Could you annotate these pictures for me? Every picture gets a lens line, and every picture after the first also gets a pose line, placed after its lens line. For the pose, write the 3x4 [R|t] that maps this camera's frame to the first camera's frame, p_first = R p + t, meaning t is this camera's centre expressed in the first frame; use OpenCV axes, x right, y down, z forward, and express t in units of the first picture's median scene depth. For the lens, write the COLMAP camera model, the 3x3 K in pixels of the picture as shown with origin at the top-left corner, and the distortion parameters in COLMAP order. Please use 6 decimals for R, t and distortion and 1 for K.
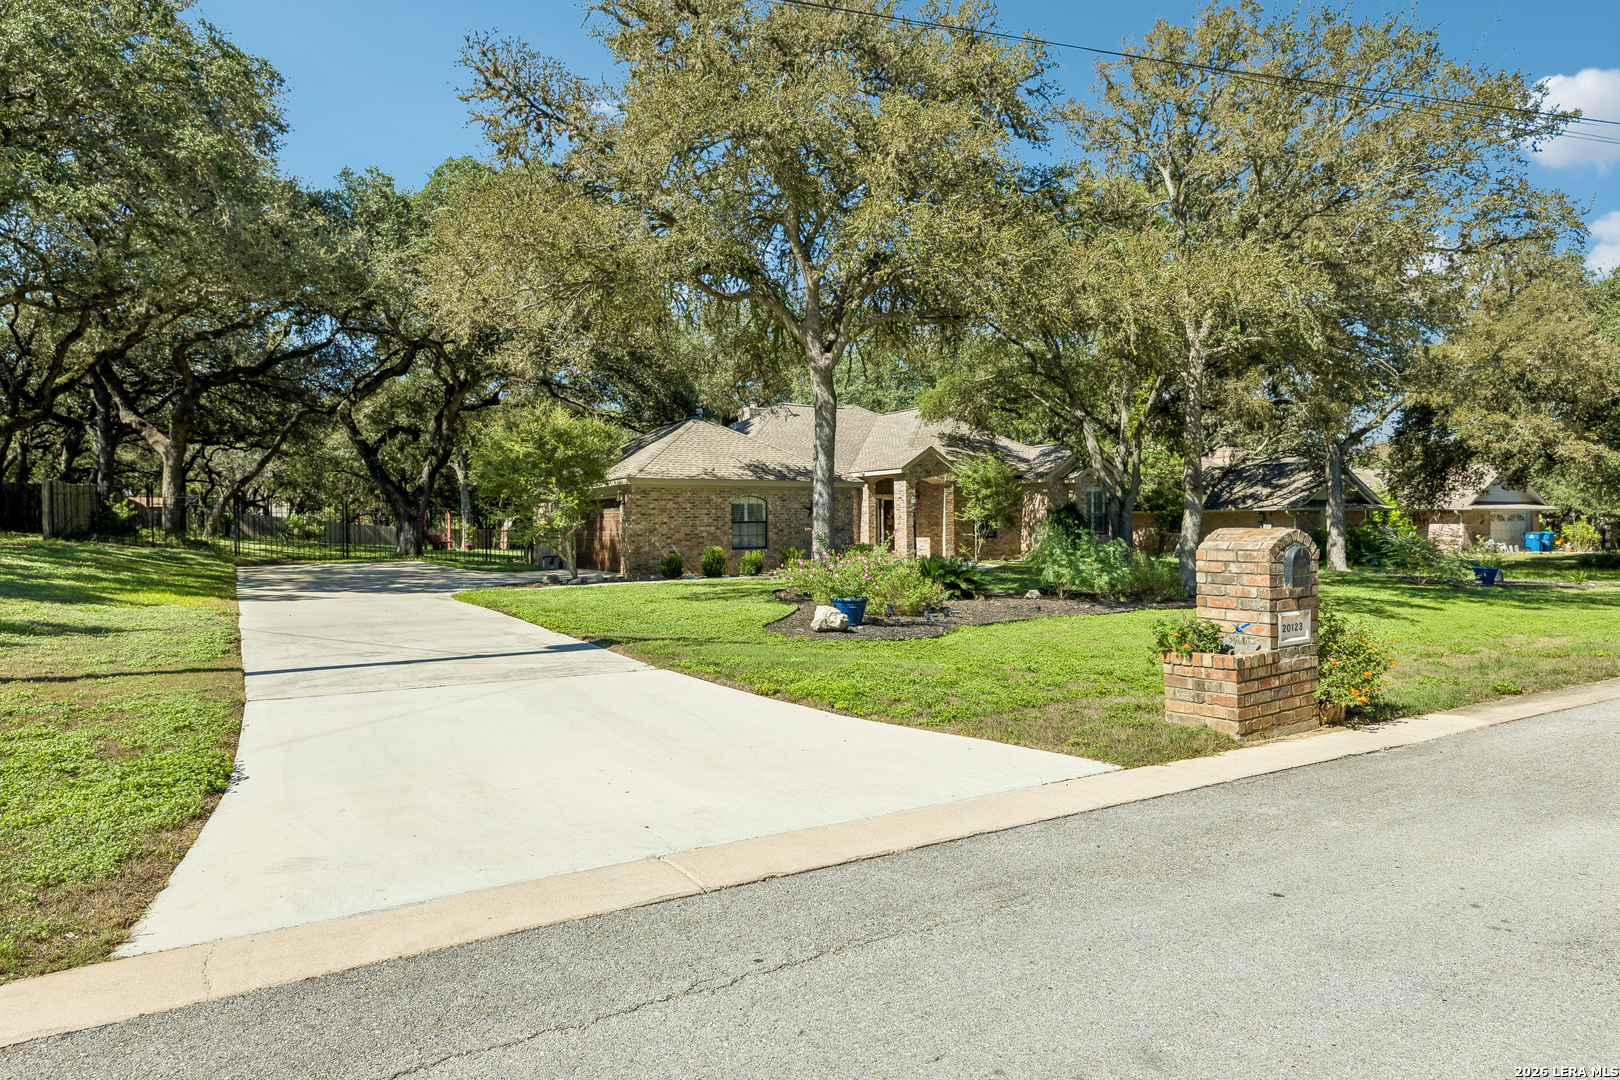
lens RADIAL K [[948.7, 0, 810.0], [0, 948.7, 540.0], [0, 0, 1]] dist [0.001102, 0.001305]
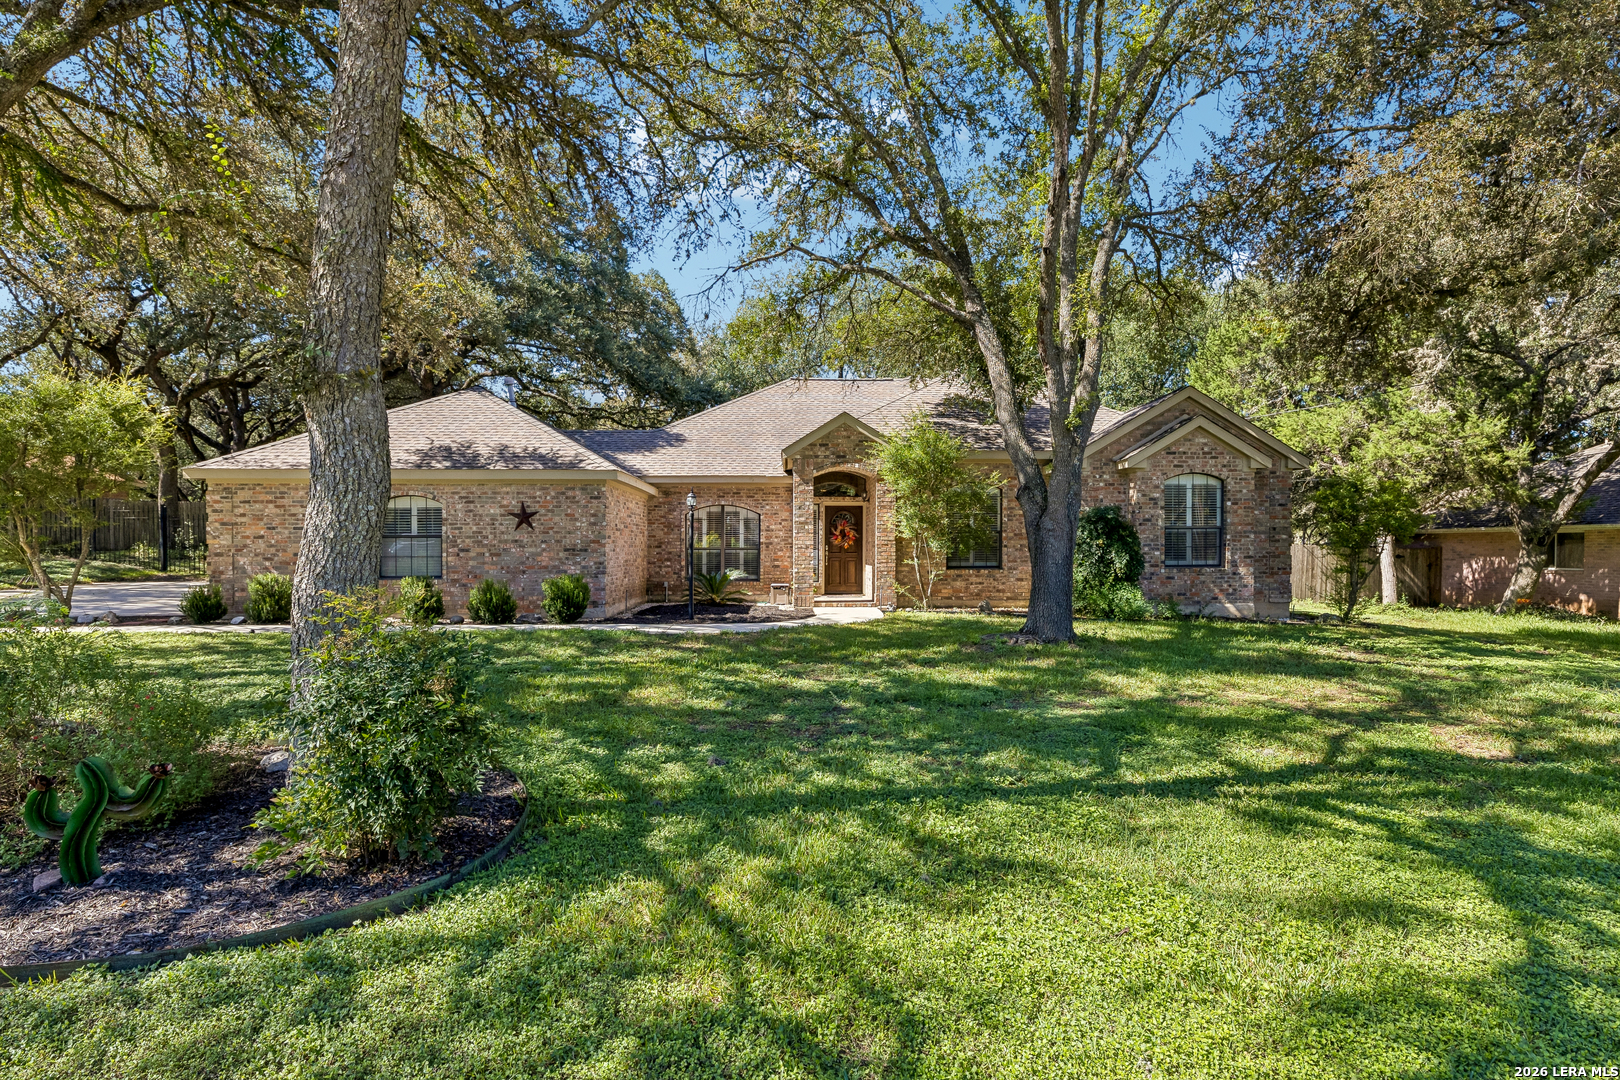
lens RADIAL K [[874.7, 0, 810.0], [0, 874.7, 540.0], [0, 0, 1]] dist [-0.014533, 0.000155]
pose [[0.870324, 0.004435, -0.492460, 0.384503], [-0.017918, 0.999583, -0.022663, -0.006733], [0.492154, 0.028548, 0.870040, 0.525395]]
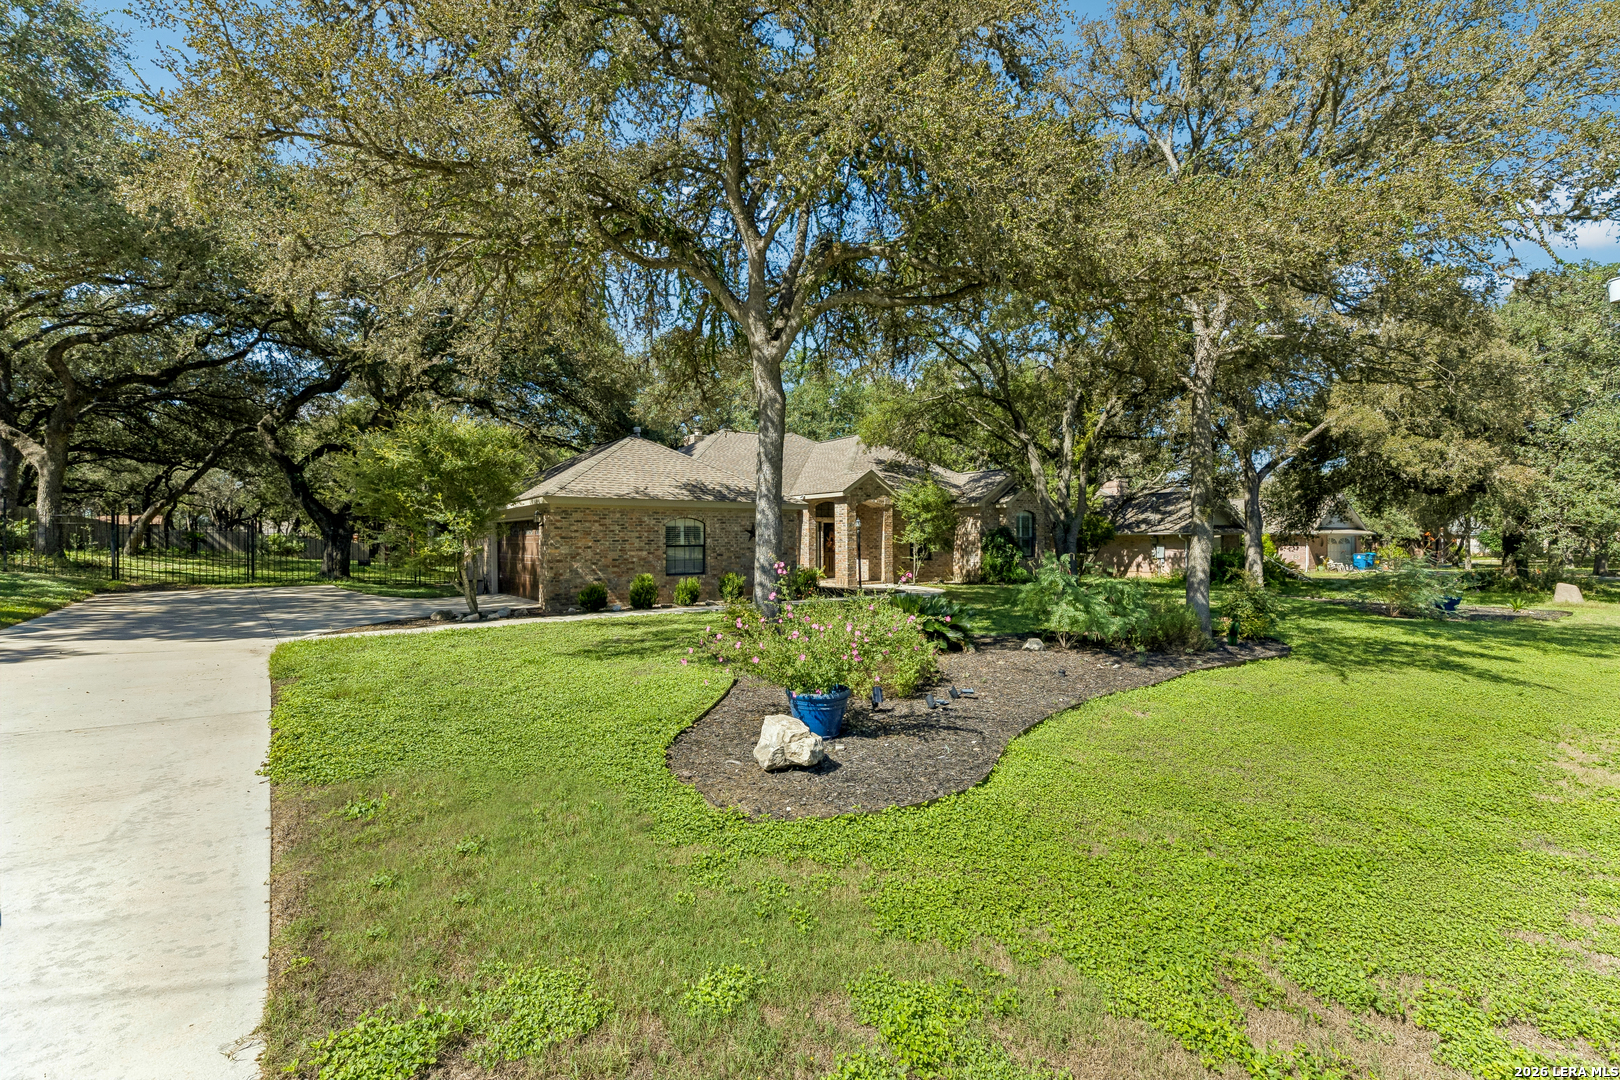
lens RADIAL K [[730.8, 0, 813.7], [0, 730.8, 543.8], [0, 0, 1]] dist [0.000691, 0.000696]
pose [[0.996241, 0.004161, 0.086523, -0.000879], [-0.003068, 0.999914, -0.012766, -0.010085], [-0.086568, 0.012452, 0.996168, 0.232662]]
